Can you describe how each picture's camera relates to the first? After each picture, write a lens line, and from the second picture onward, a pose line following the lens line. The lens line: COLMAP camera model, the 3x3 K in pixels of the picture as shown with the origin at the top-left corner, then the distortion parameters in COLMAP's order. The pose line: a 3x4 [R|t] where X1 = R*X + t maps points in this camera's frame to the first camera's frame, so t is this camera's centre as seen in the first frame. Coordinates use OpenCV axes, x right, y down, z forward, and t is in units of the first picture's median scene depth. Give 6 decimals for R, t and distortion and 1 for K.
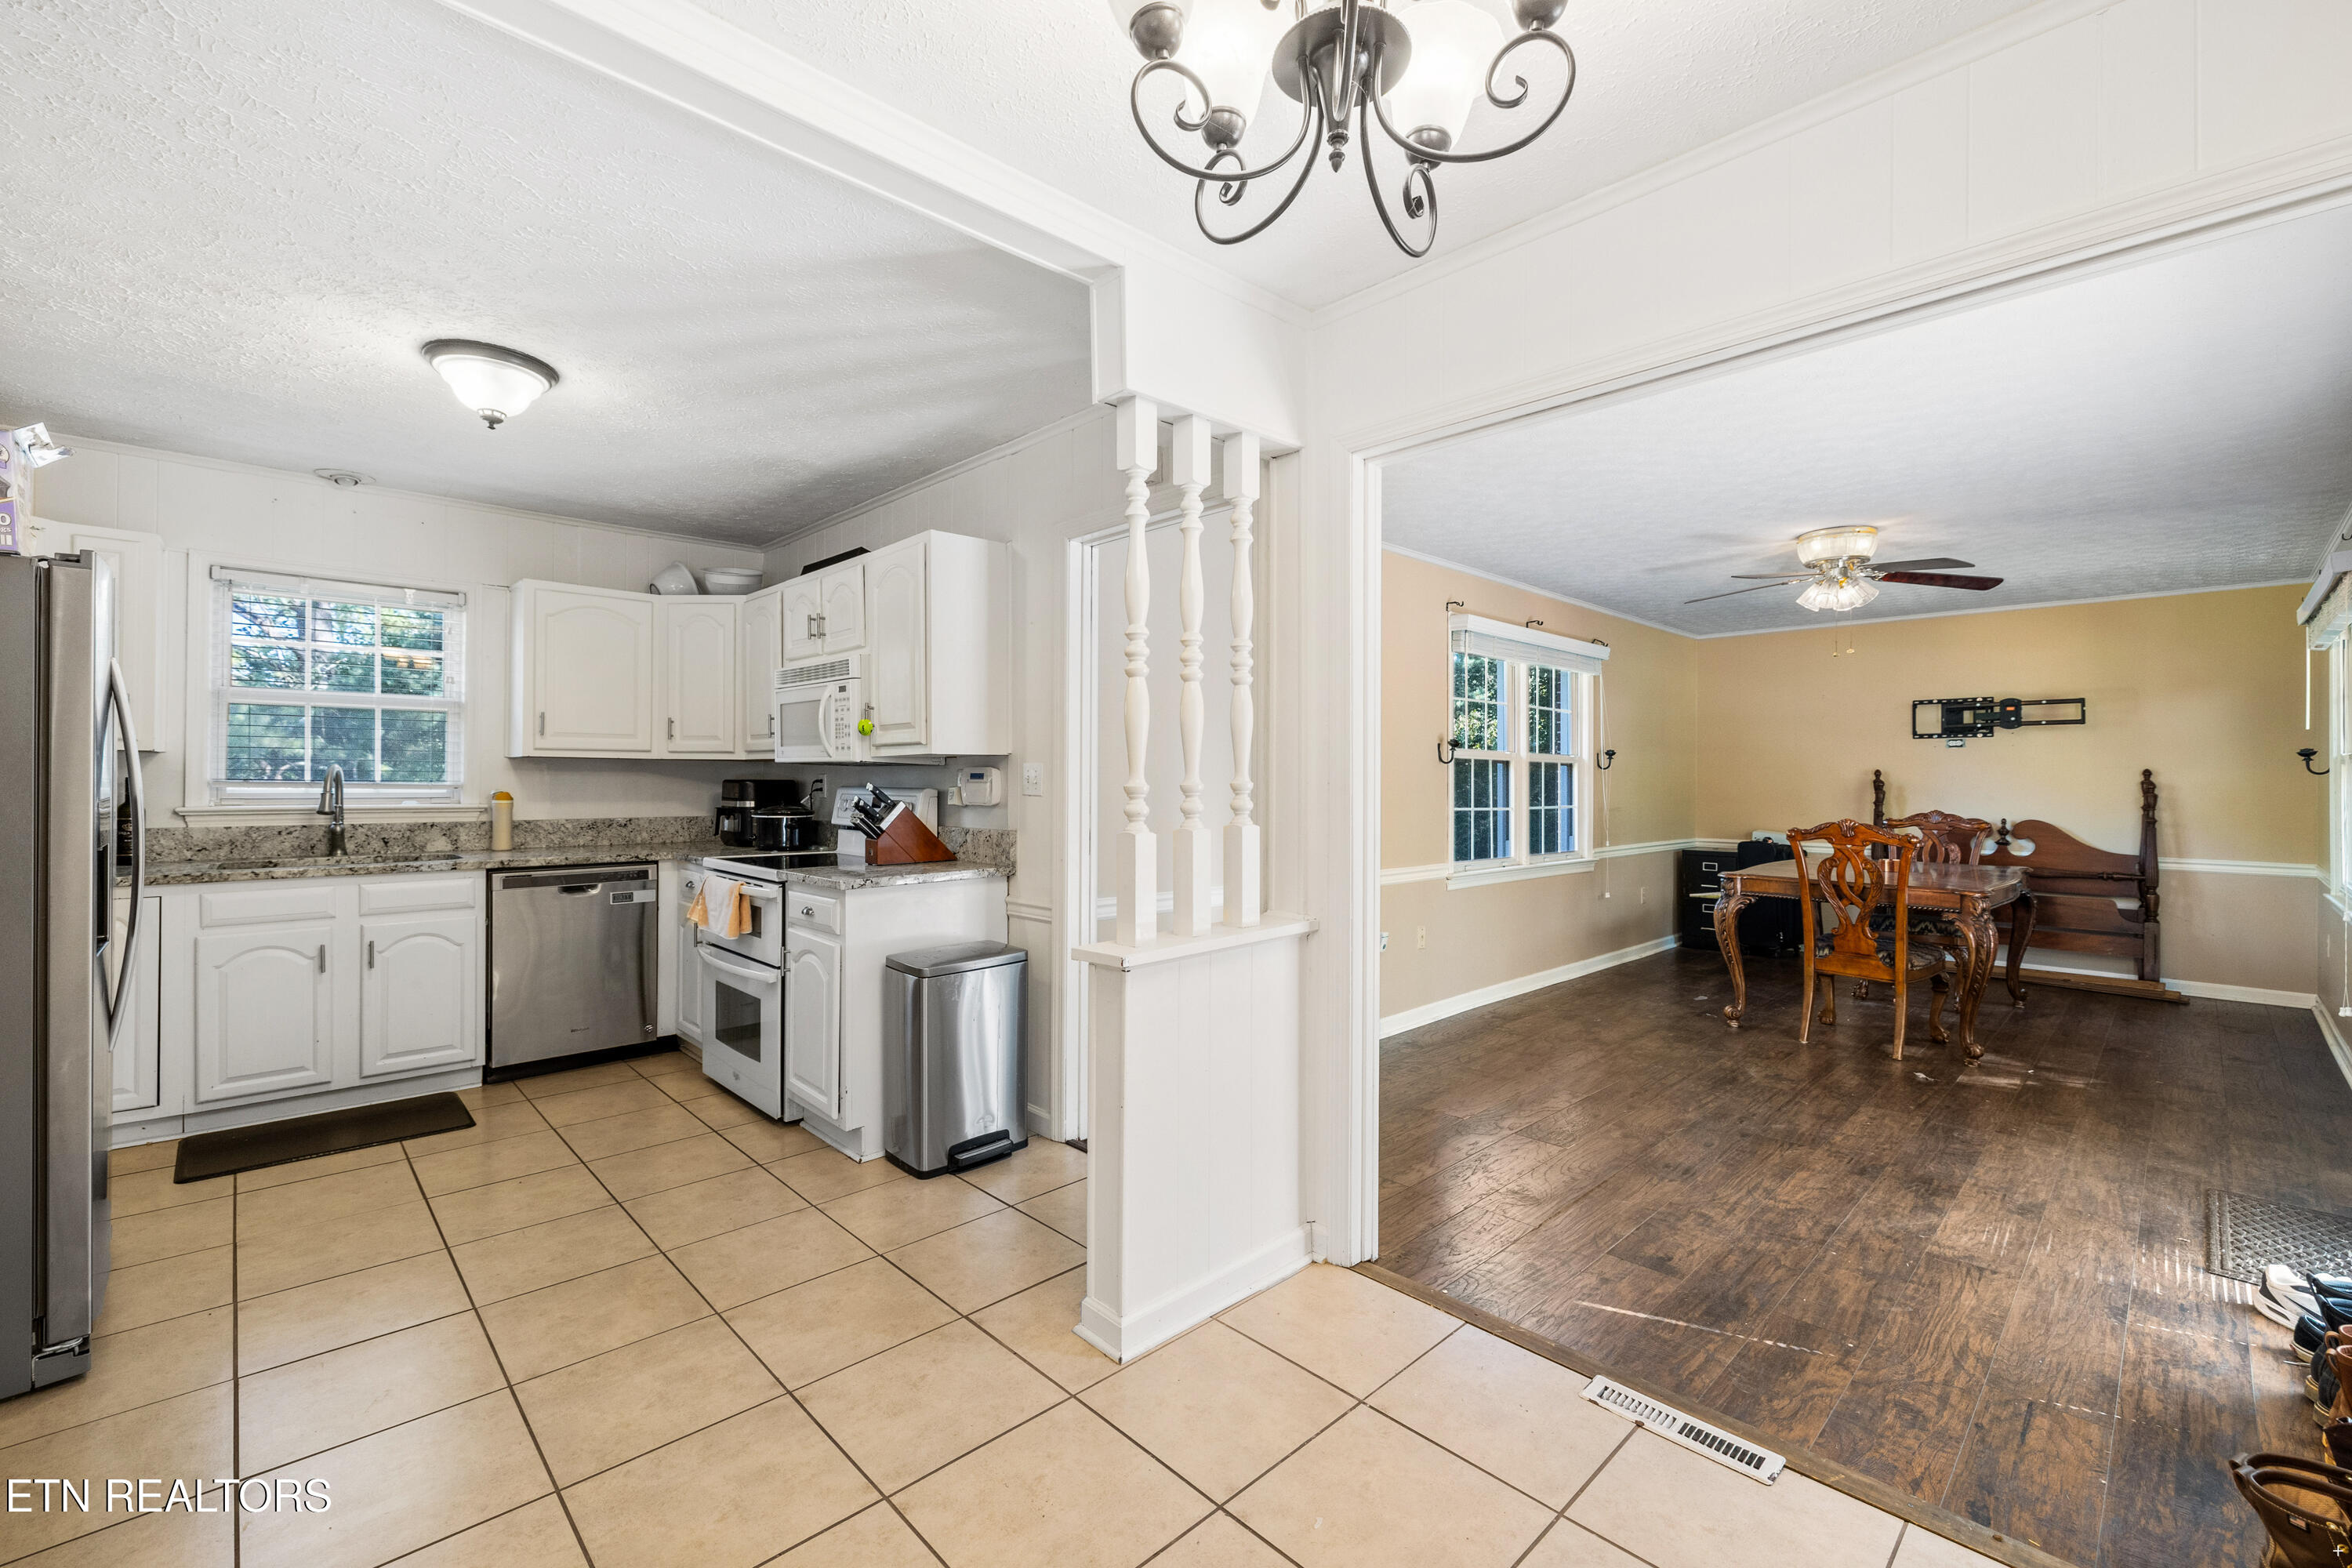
lens RADIAL K [[985.8, 0, 1172.9], [0, 985.8, 776.7], [0, 0, 1]] dist [-0.000330, -0.000454]
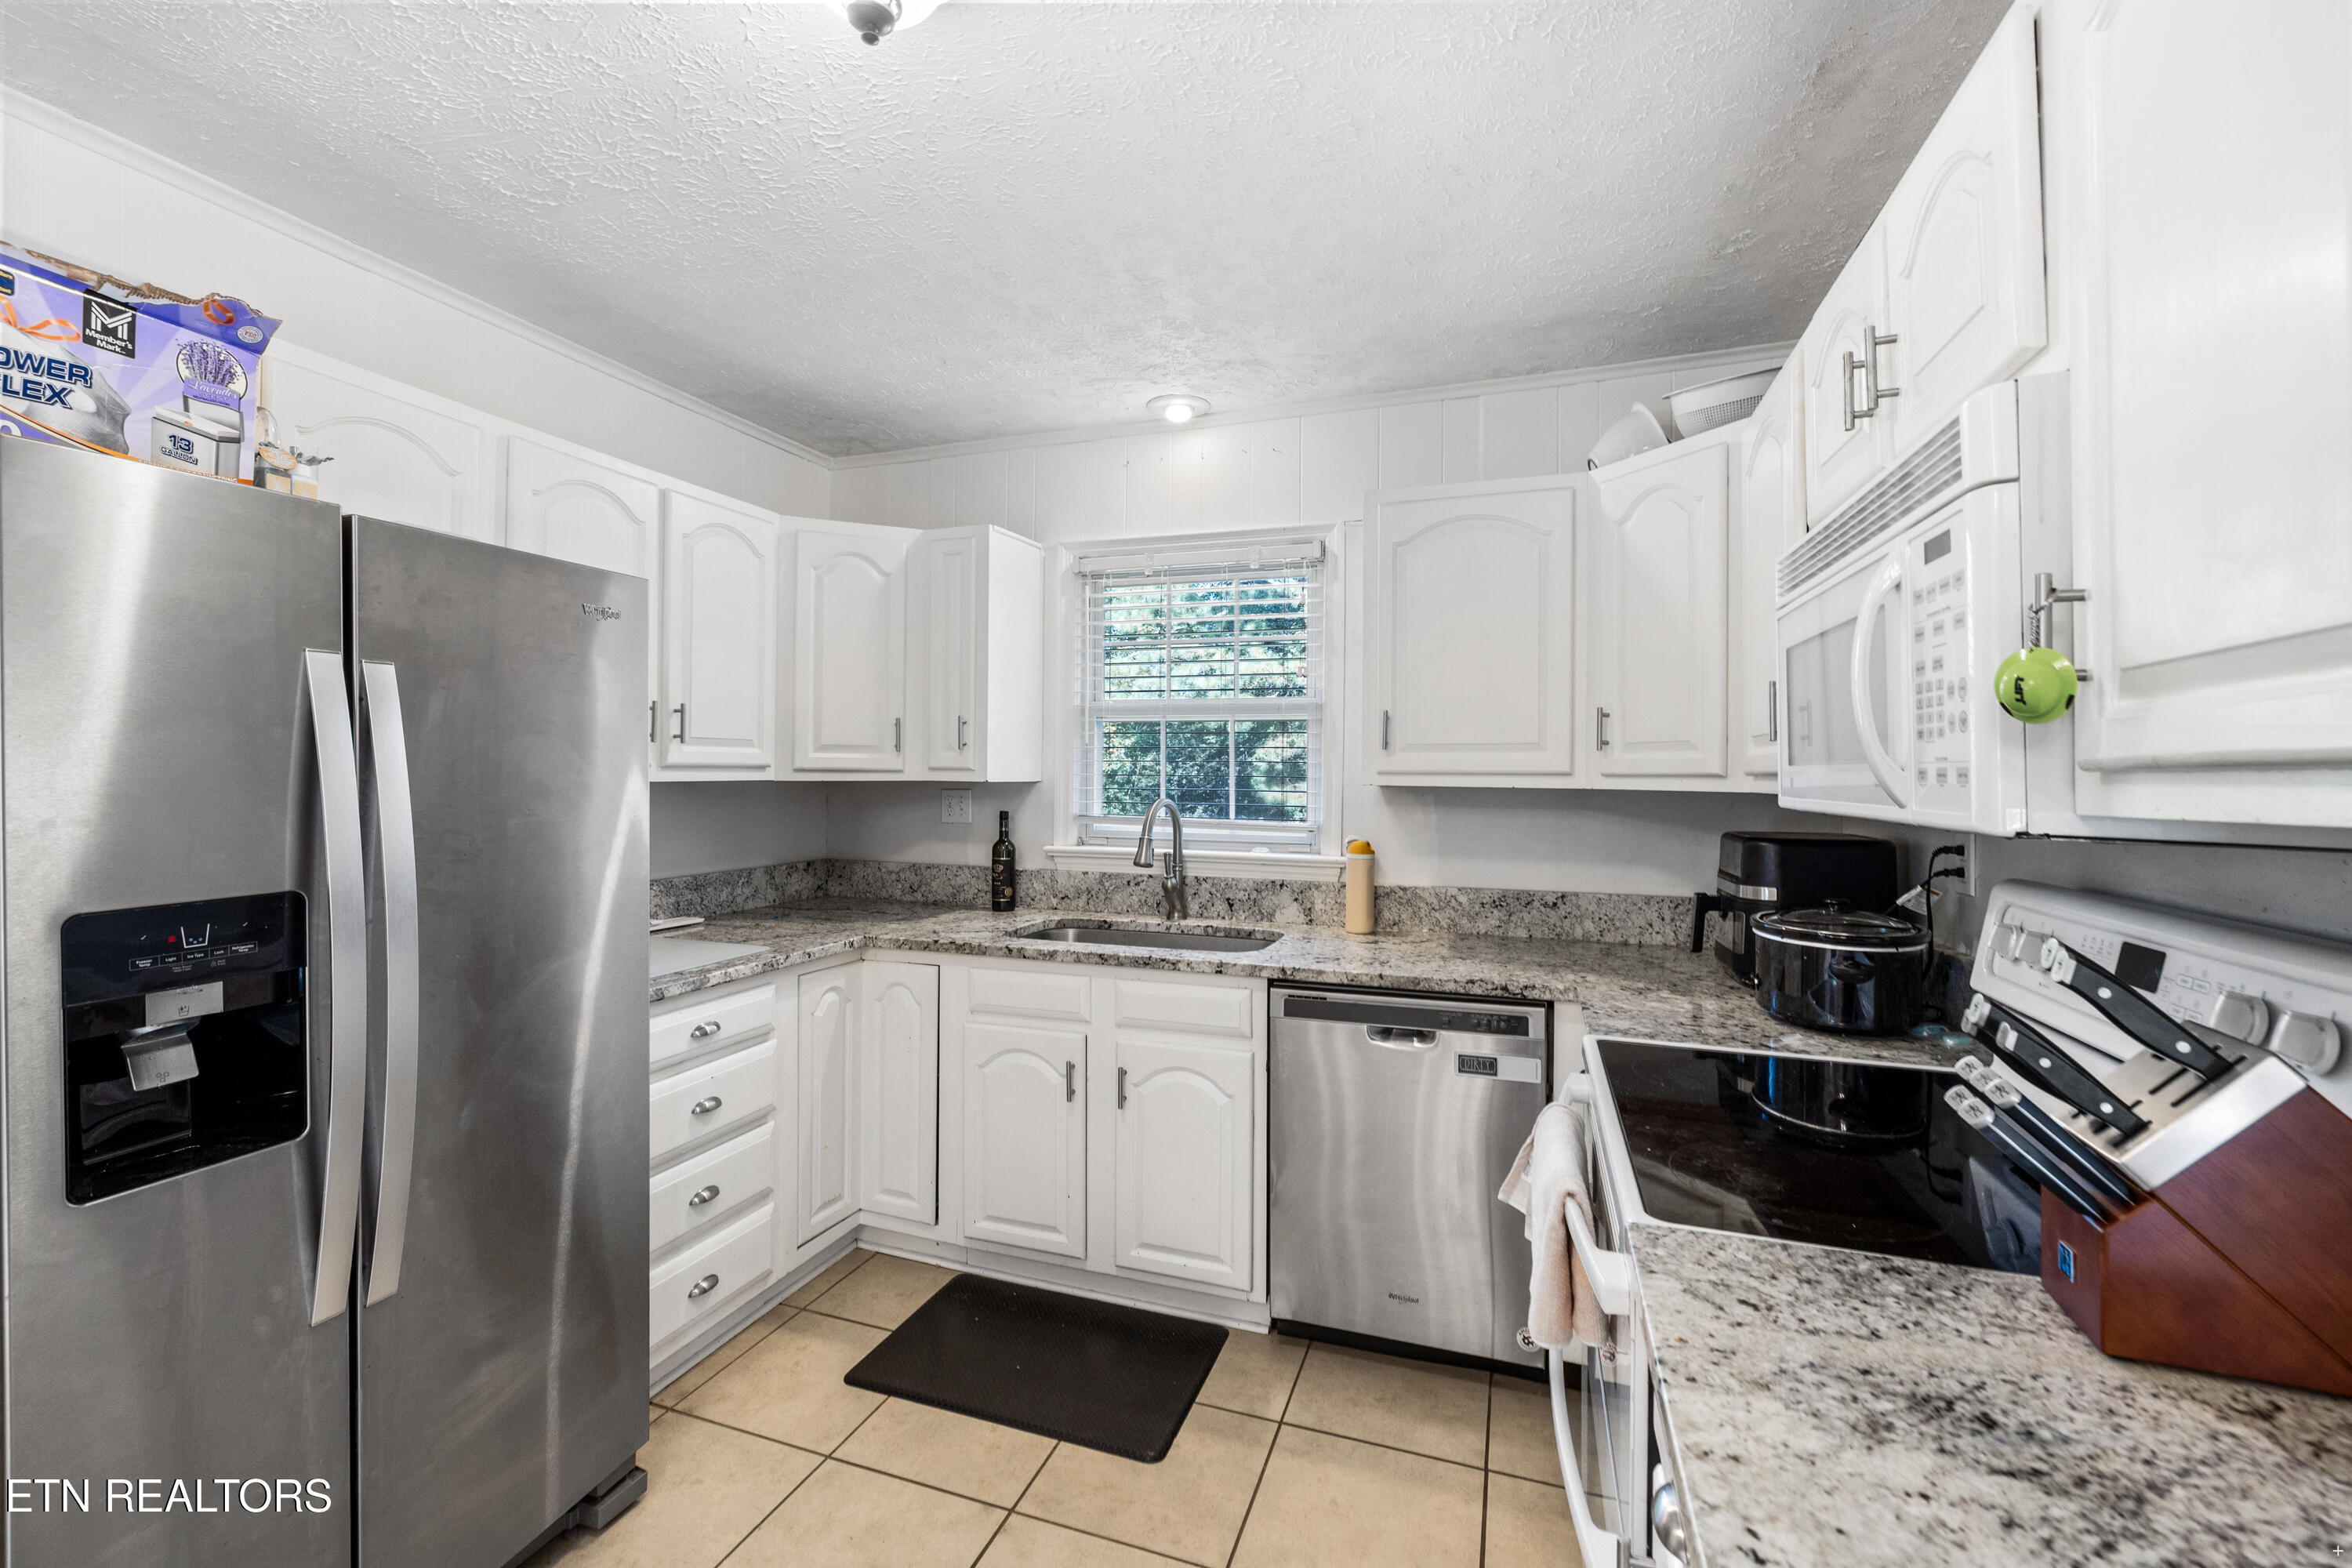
lens RADIAL K [[993.0, 0, 1163.9], [0, 993.0, 771.4], [0, 0, 1]] dist [0.001843, 0.000080]
pose [[0.447951, -0.004786, -0.894045, -0.184165], [-0.003679, 0.999967, -0.007196, -0.026418], [0.894051, 0.006512, 0.447919, 0.669510]]
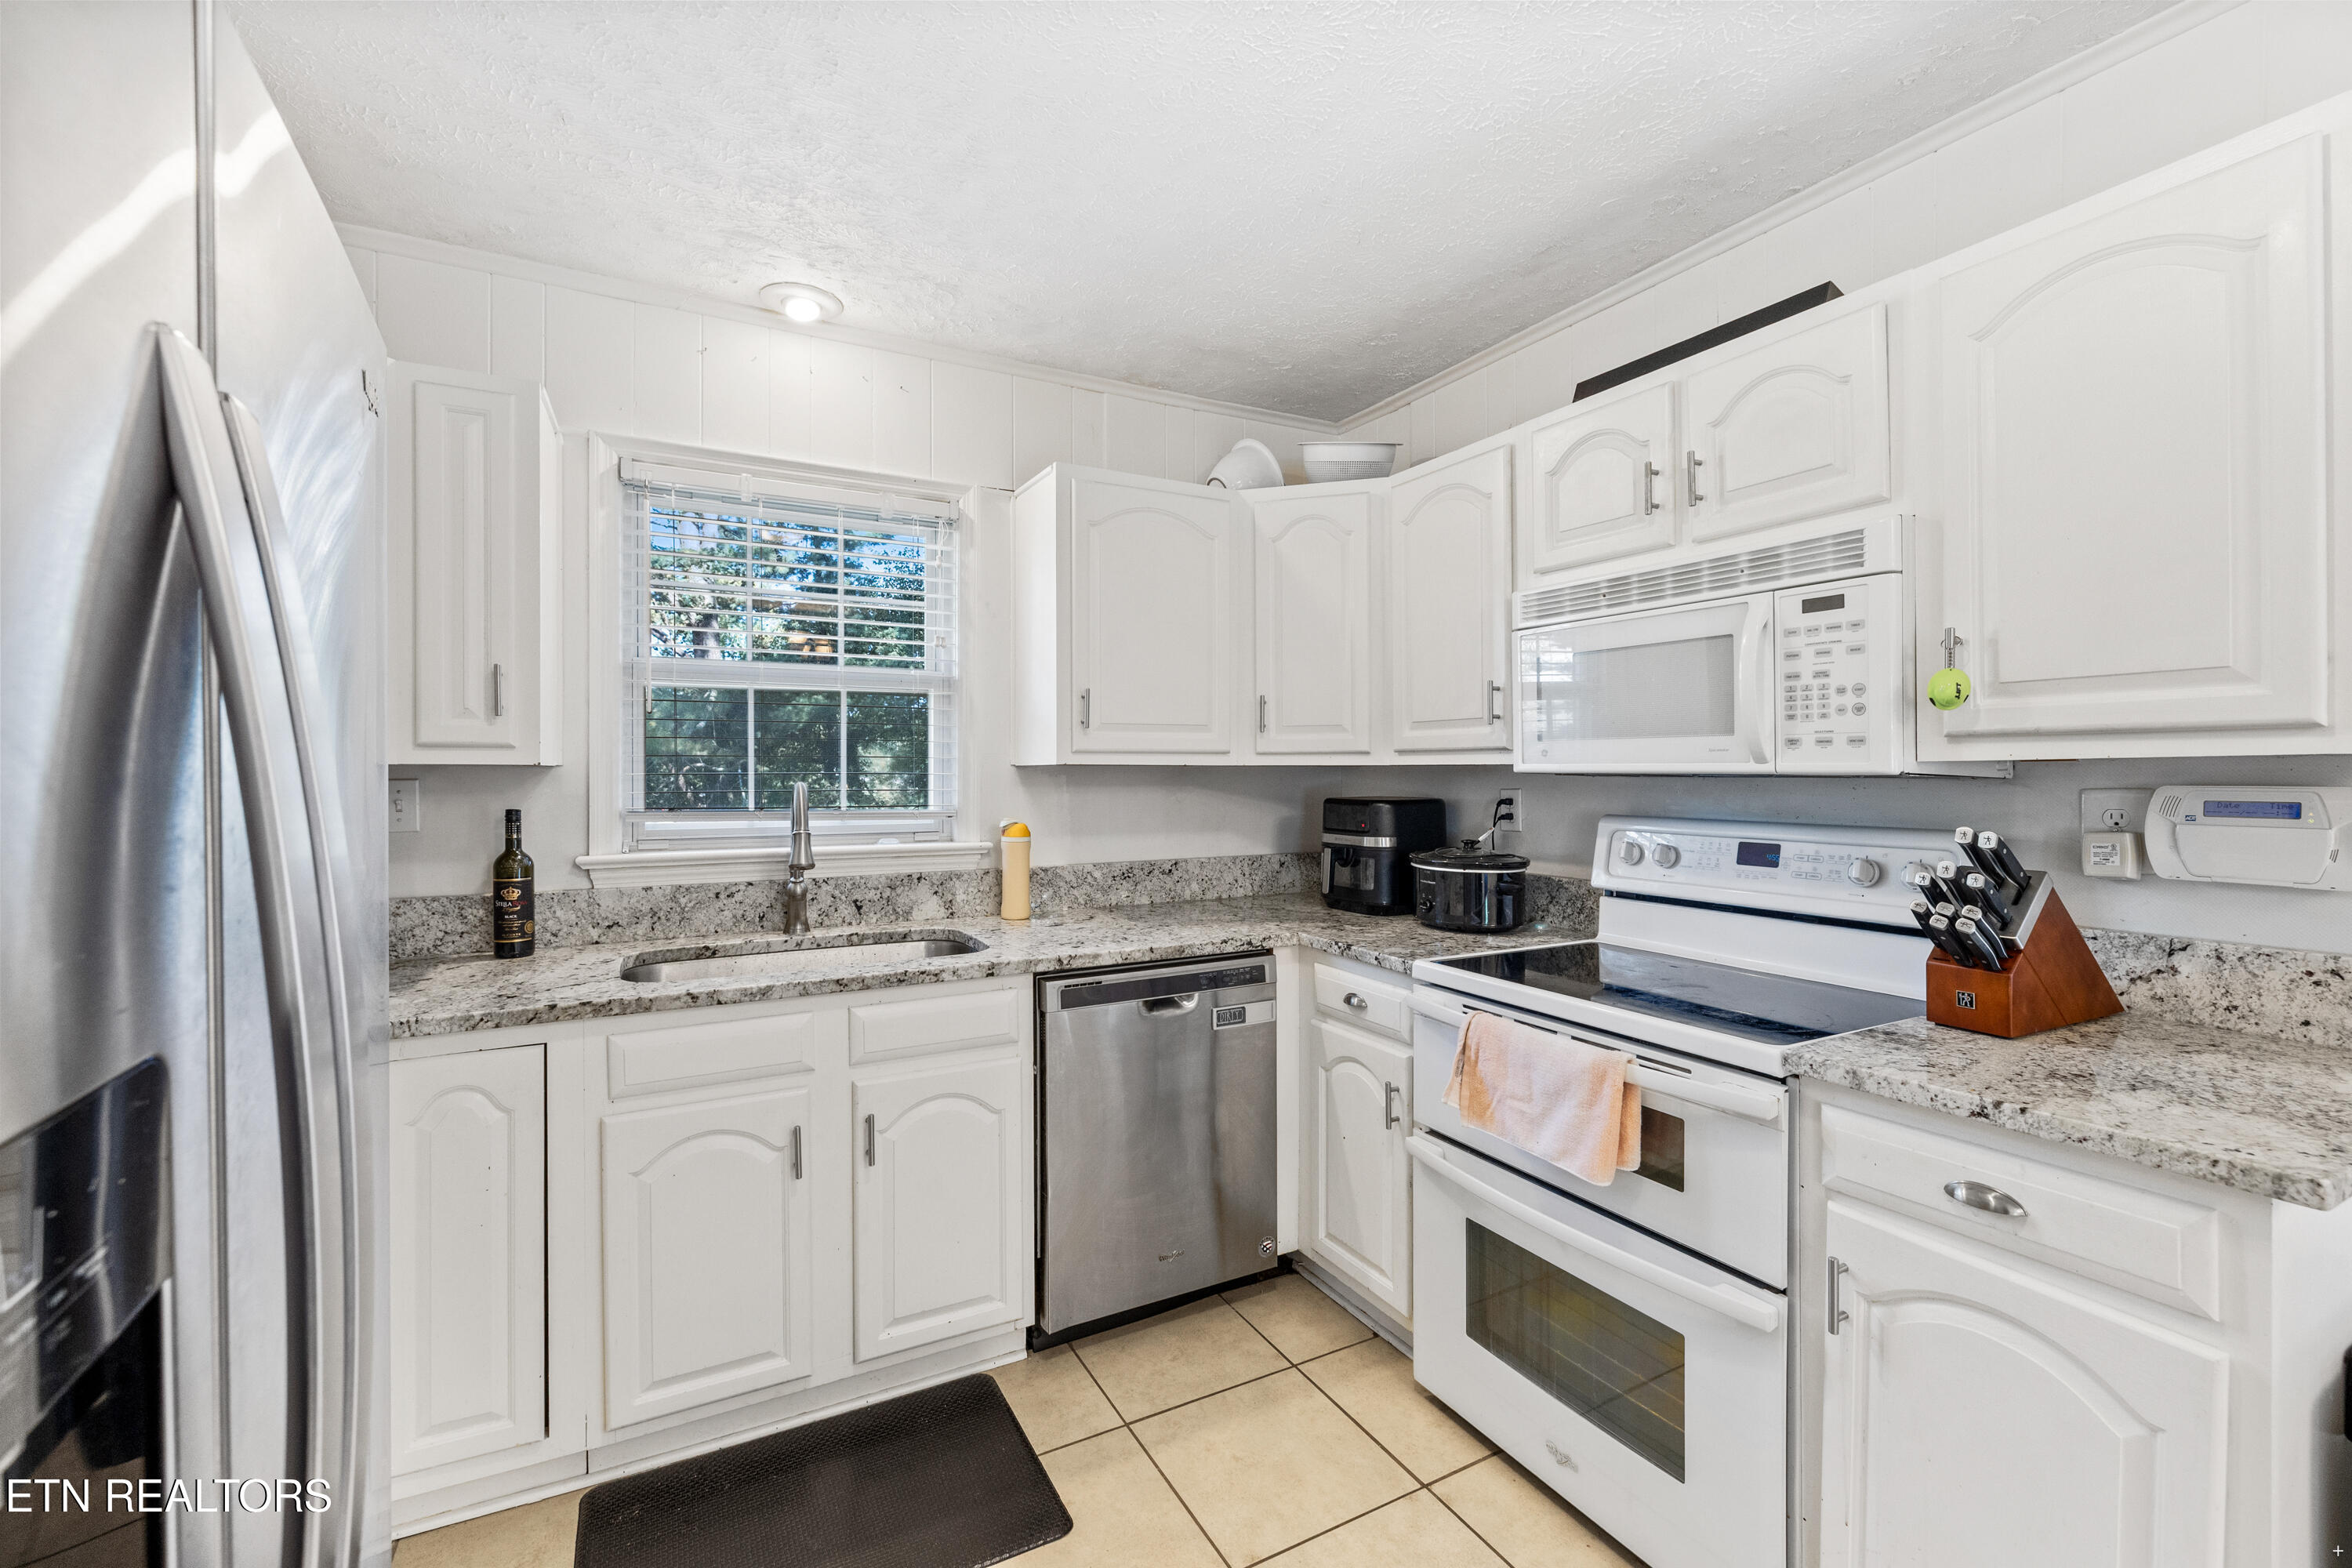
lens RADIAL K [[985.8, 0, 1172.9], [0, 985.8, 776.7], [0, 0, 1]] dist [-0.000330, -0.000454]
pose [[0.963878, -0.005766, -0.266280, -0.471807], [0.007809, 0.999948, 0.006614, -0.018201], [0.266228, -0.008455, 0.963873, 0.487567]]
